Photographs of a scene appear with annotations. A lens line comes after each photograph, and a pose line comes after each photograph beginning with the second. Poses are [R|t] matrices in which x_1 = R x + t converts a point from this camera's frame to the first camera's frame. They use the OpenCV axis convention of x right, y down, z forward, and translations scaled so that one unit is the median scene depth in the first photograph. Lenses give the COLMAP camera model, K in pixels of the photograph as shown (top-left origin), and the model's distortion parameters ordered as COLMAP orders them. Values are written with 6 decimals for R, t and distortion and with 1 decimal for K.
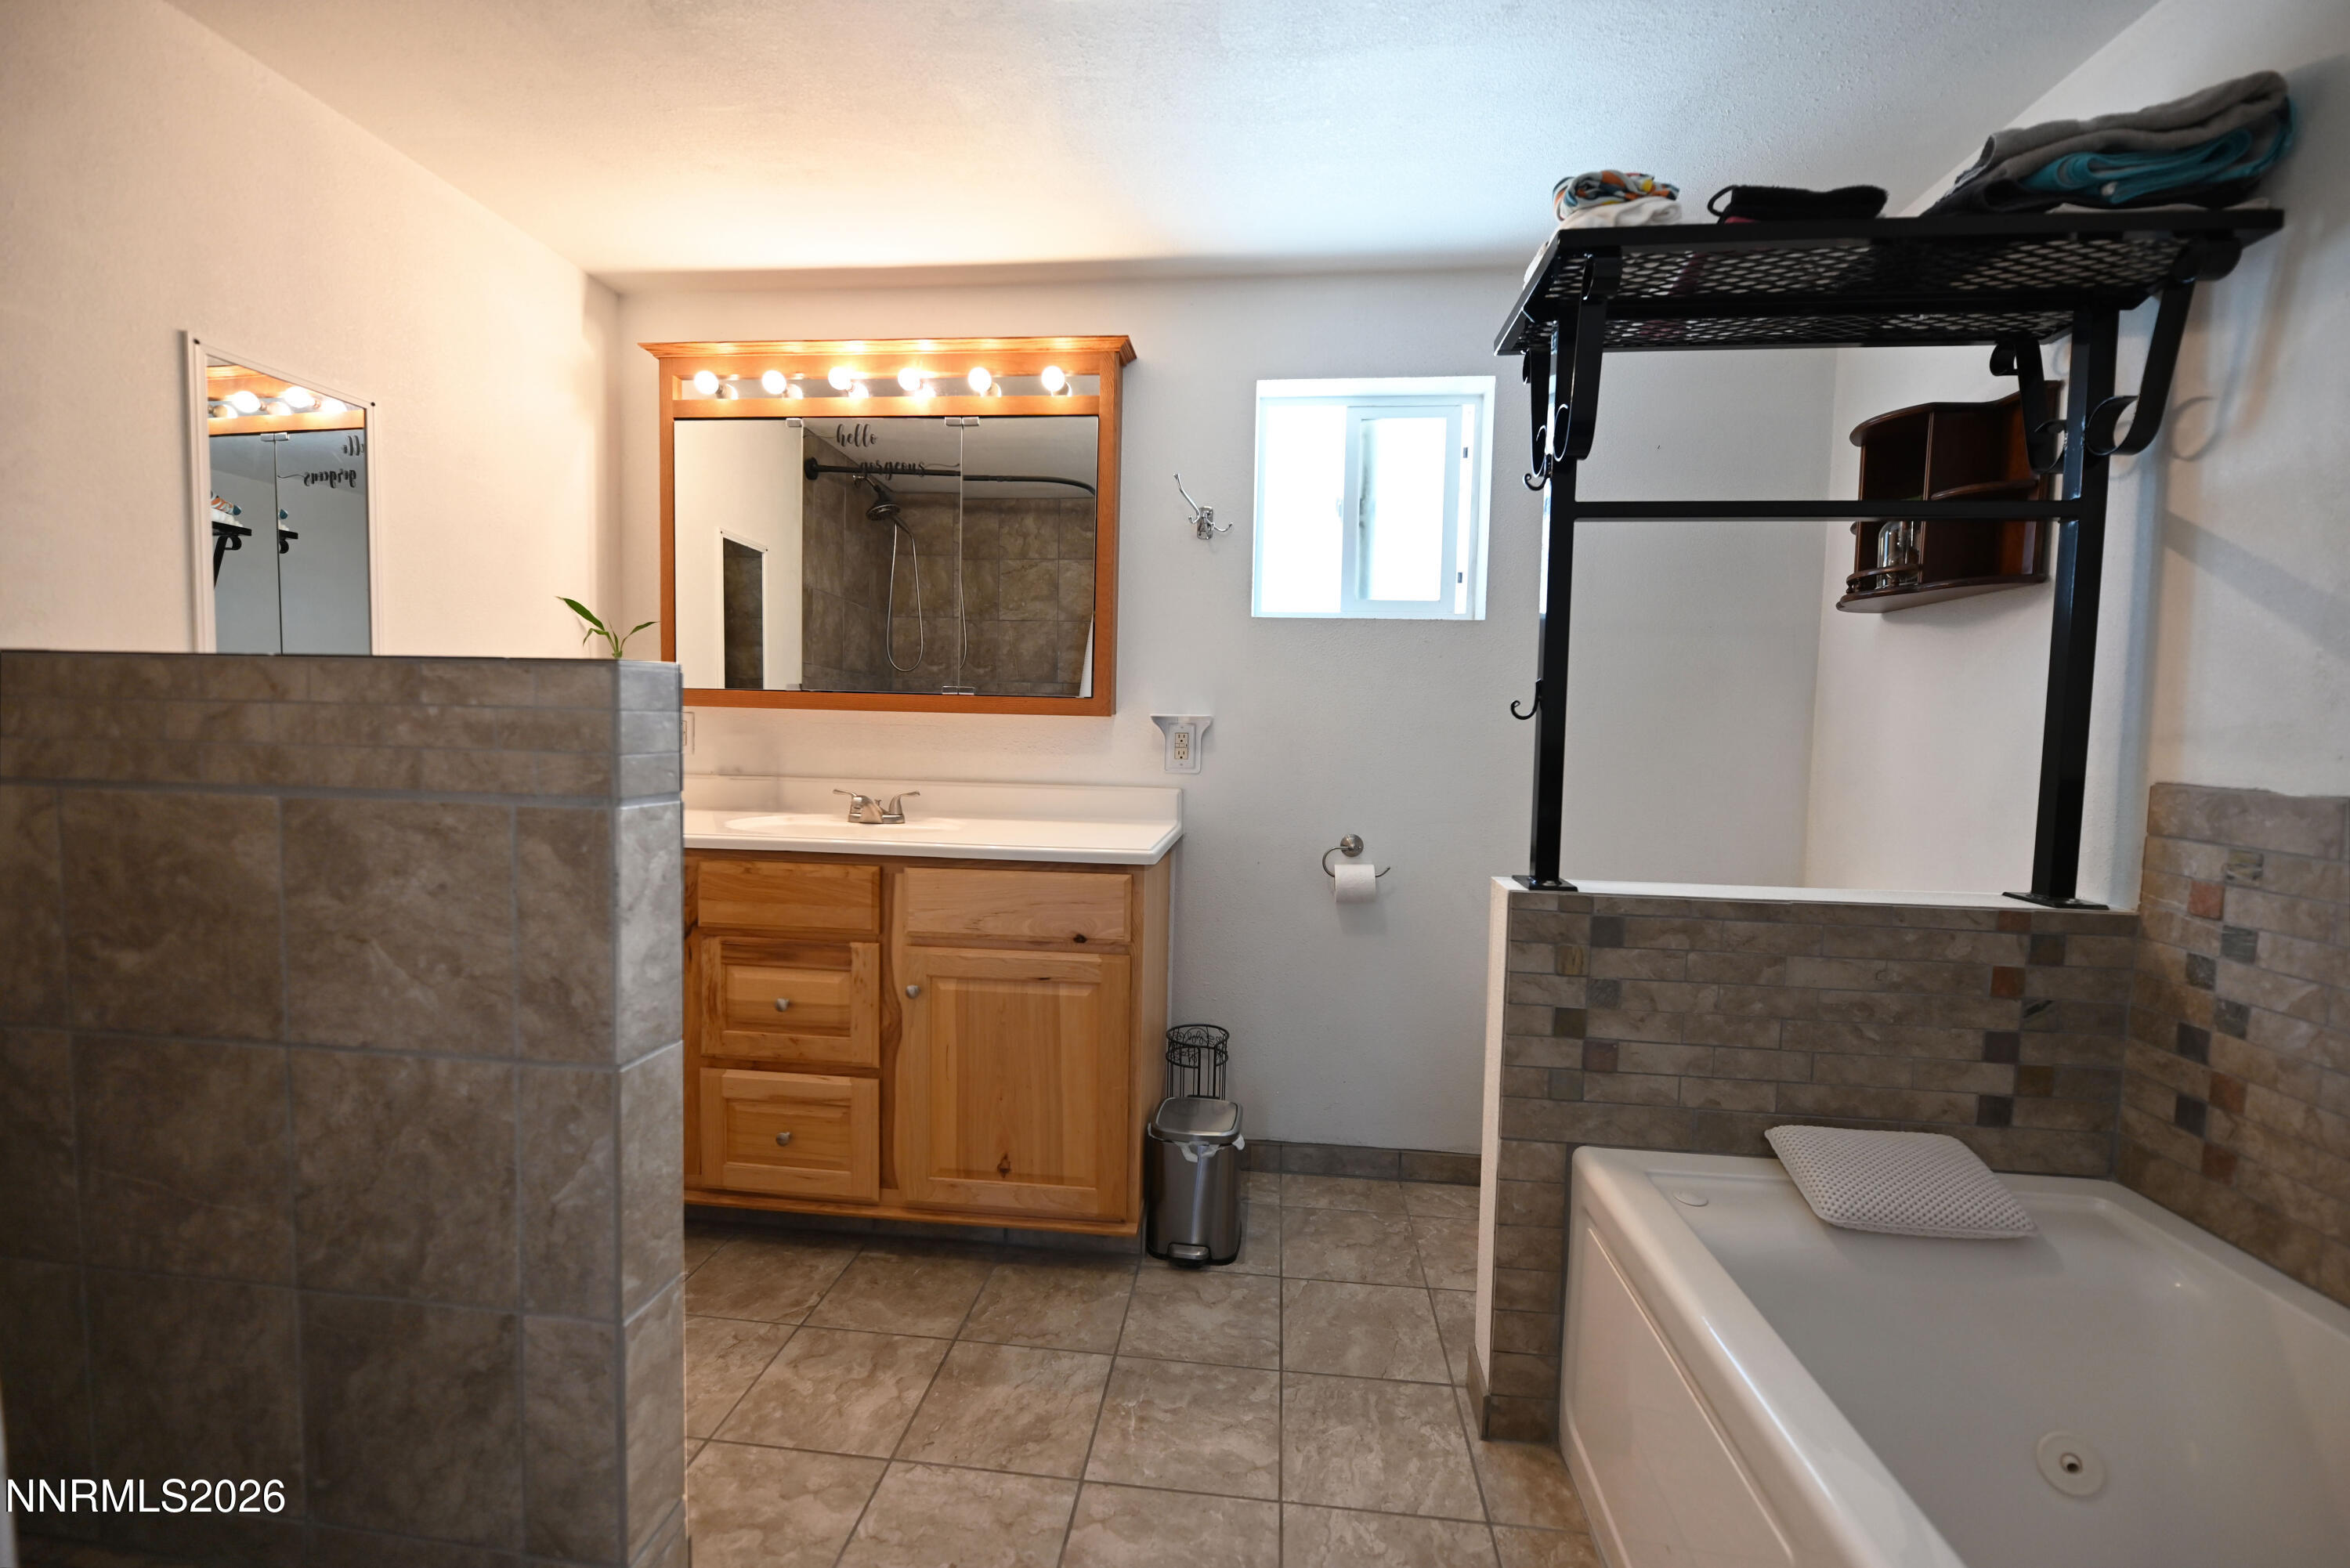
lens RADIAL K [[965.2, 0, 1171.7], [0, 965.2, 791.3], [0, 0, 1]] dist [0.002054, -0.005925]
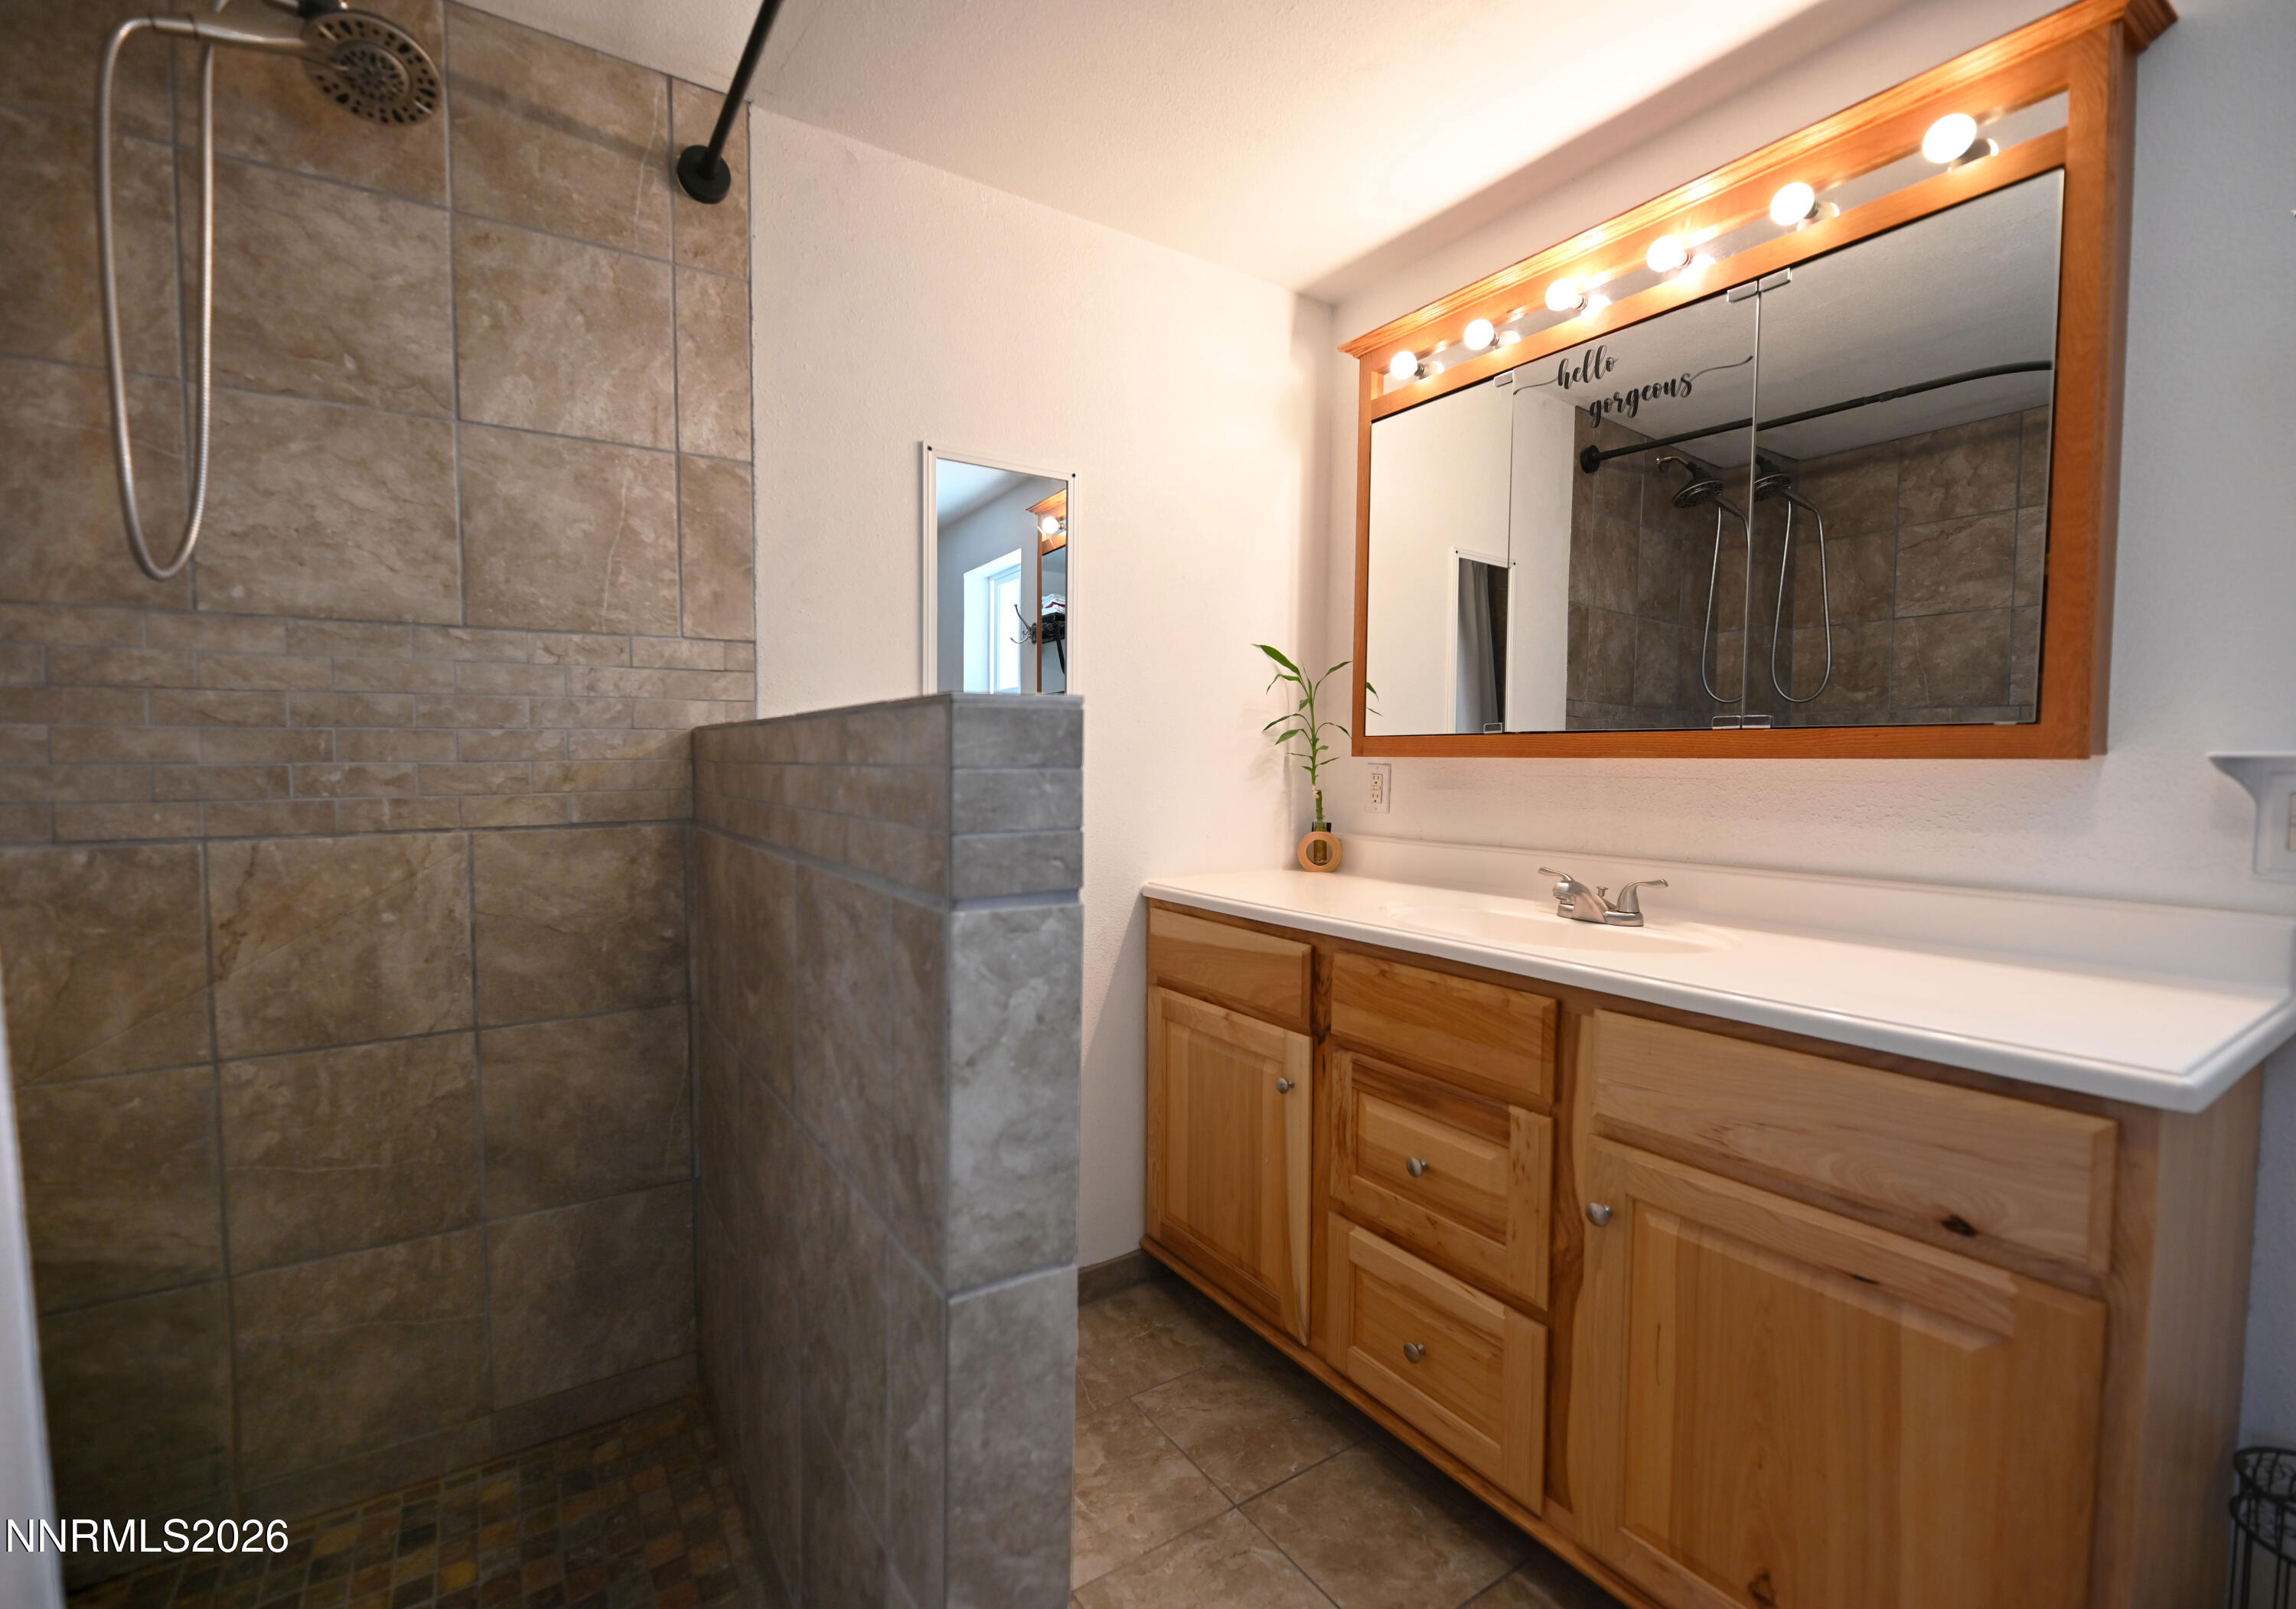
lens RADIAL K [[971.4, 0, 1083.9], [0, 971.4, 806.2], [0, 0, 1]] dist [0.000647, -0.004520]
pose [[0.620309, 0.017854, -0.784155, 0.007613], [-0.045454, 0.998879, -0.013213, -0.027542], [0.783040, 0.043839, 0.620425, 0.337913]]
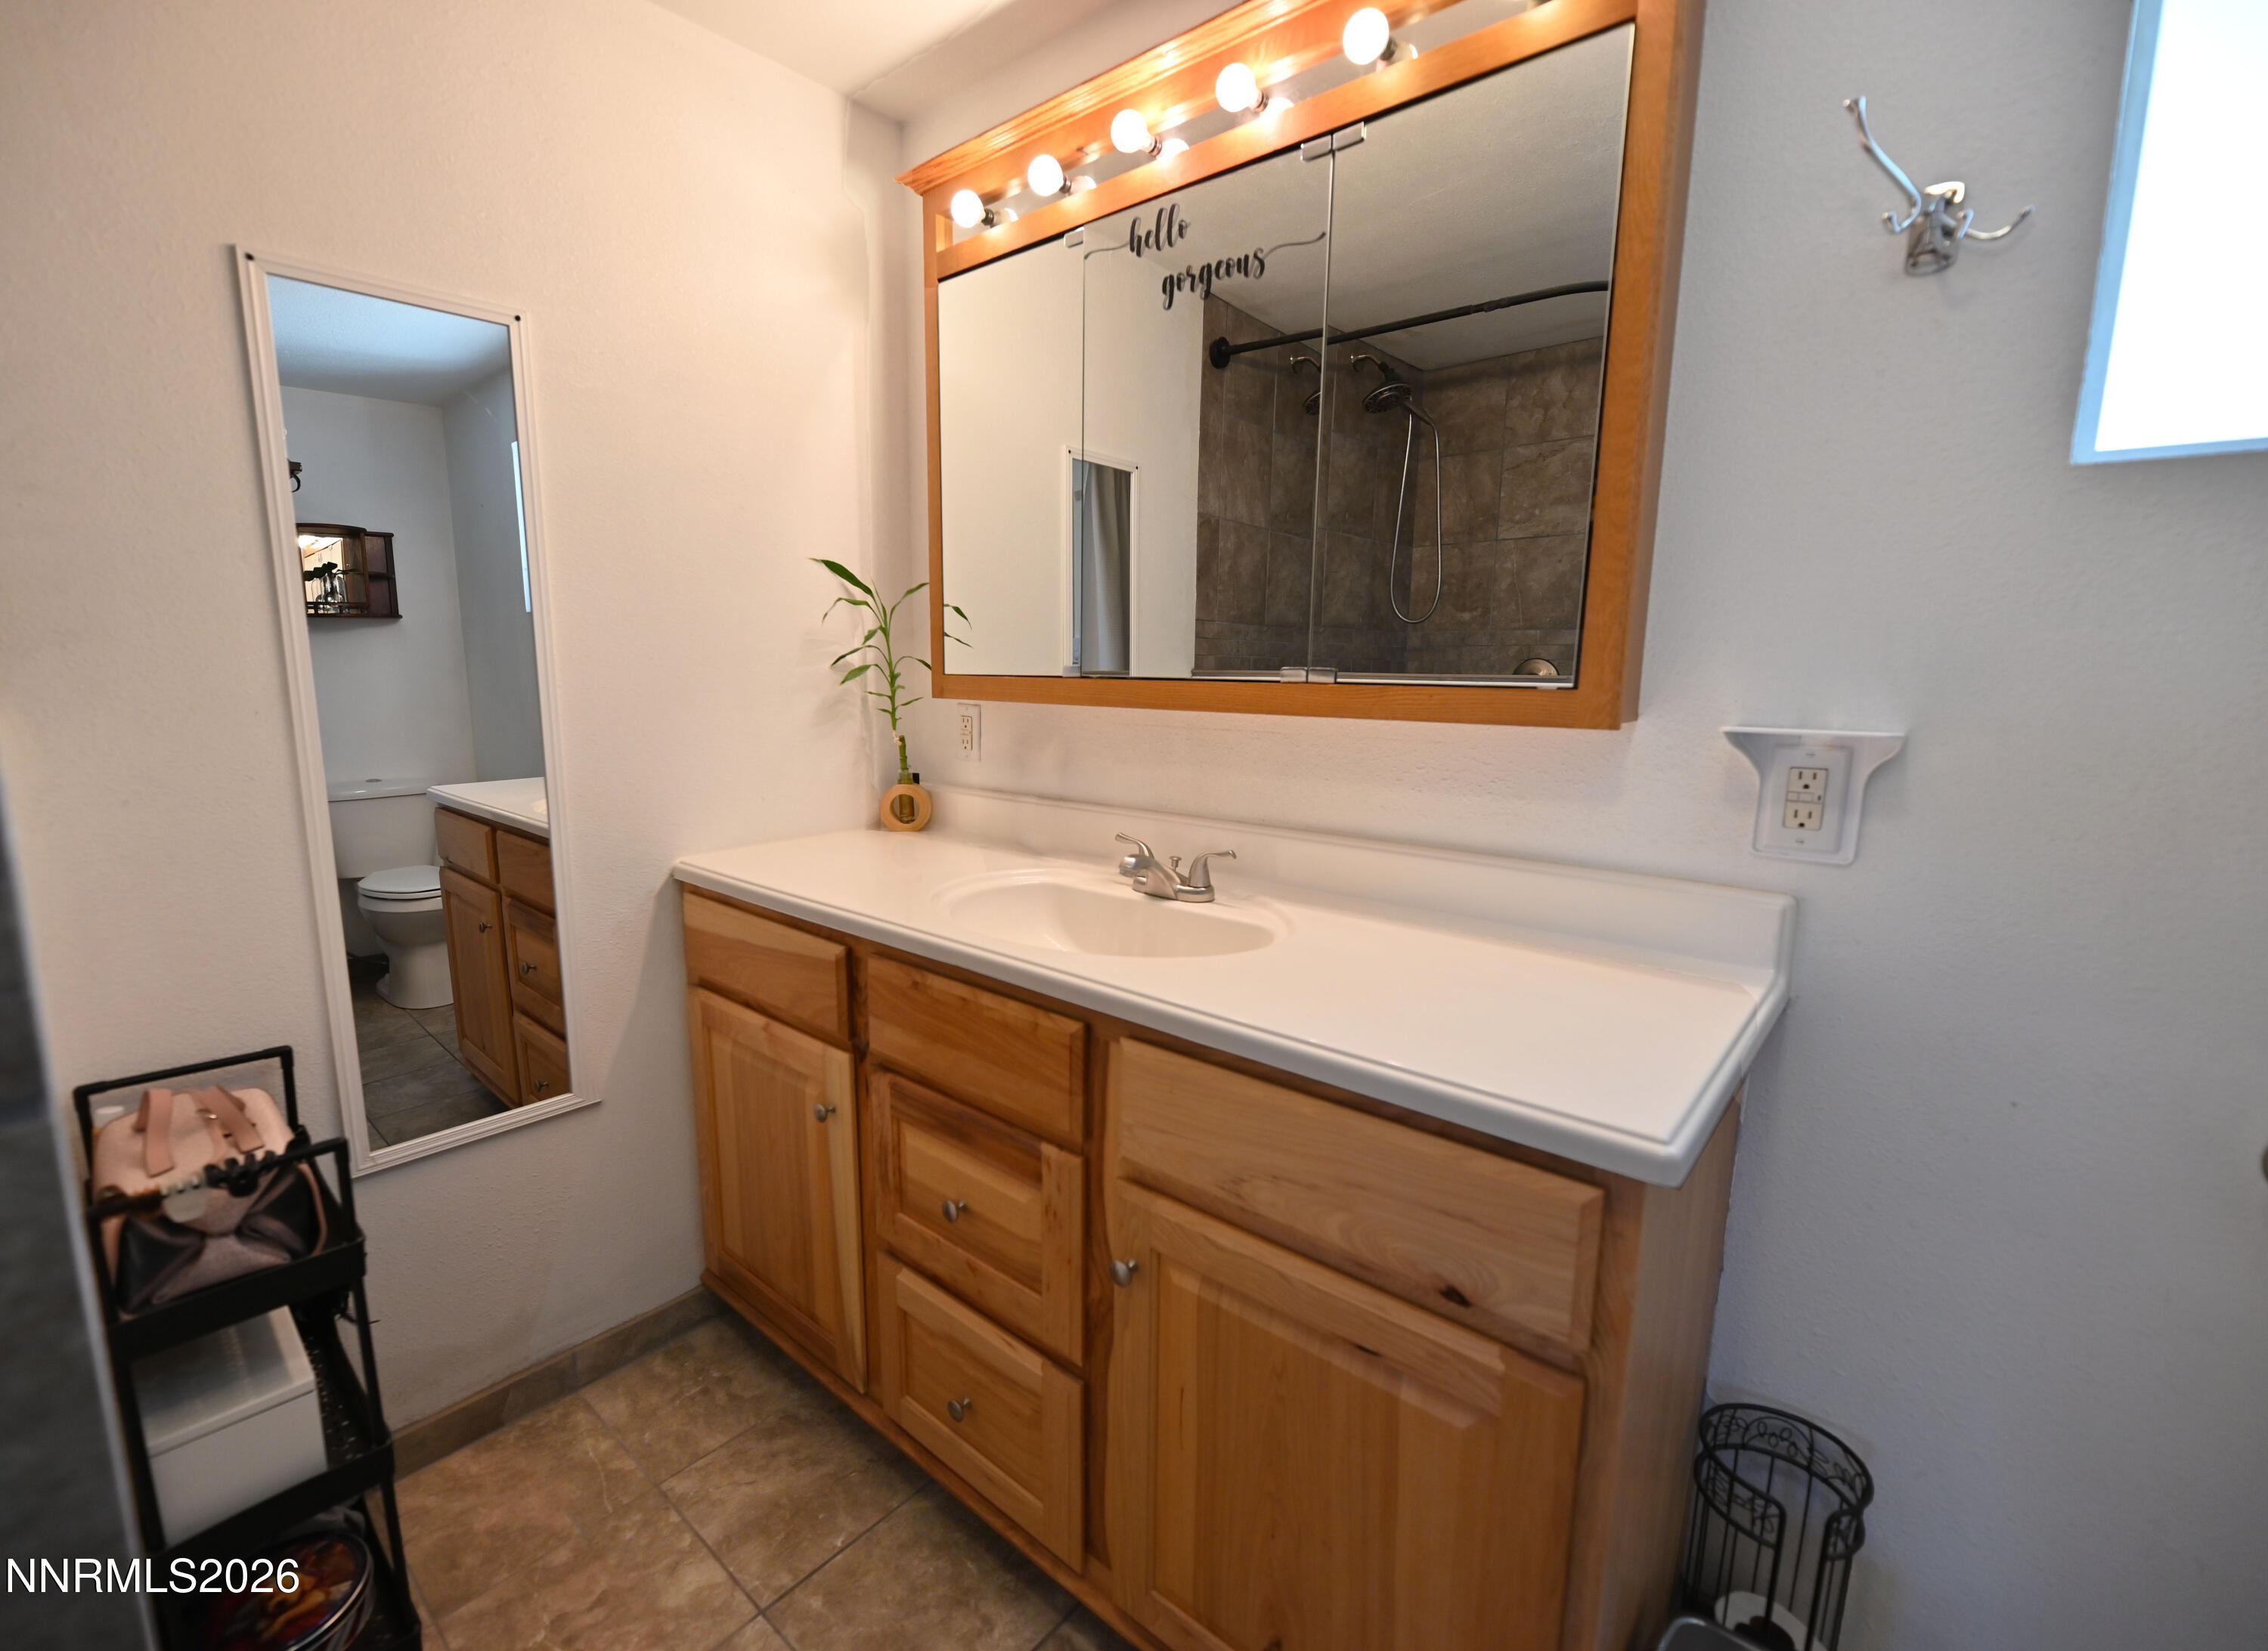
lens RADIAL K [[997.7, 0, 1060.8], [0, 997.7, 831.5], [0, 0, 1]] dist [0.008019, -0.012382]
pose [[0.808882, 0.079612, -0.582556, 0.002559], [-0.024345, 0.994476, 0.102101, -0.083562], [0.587466, -0.068405, 0.806352, 0.538365]]
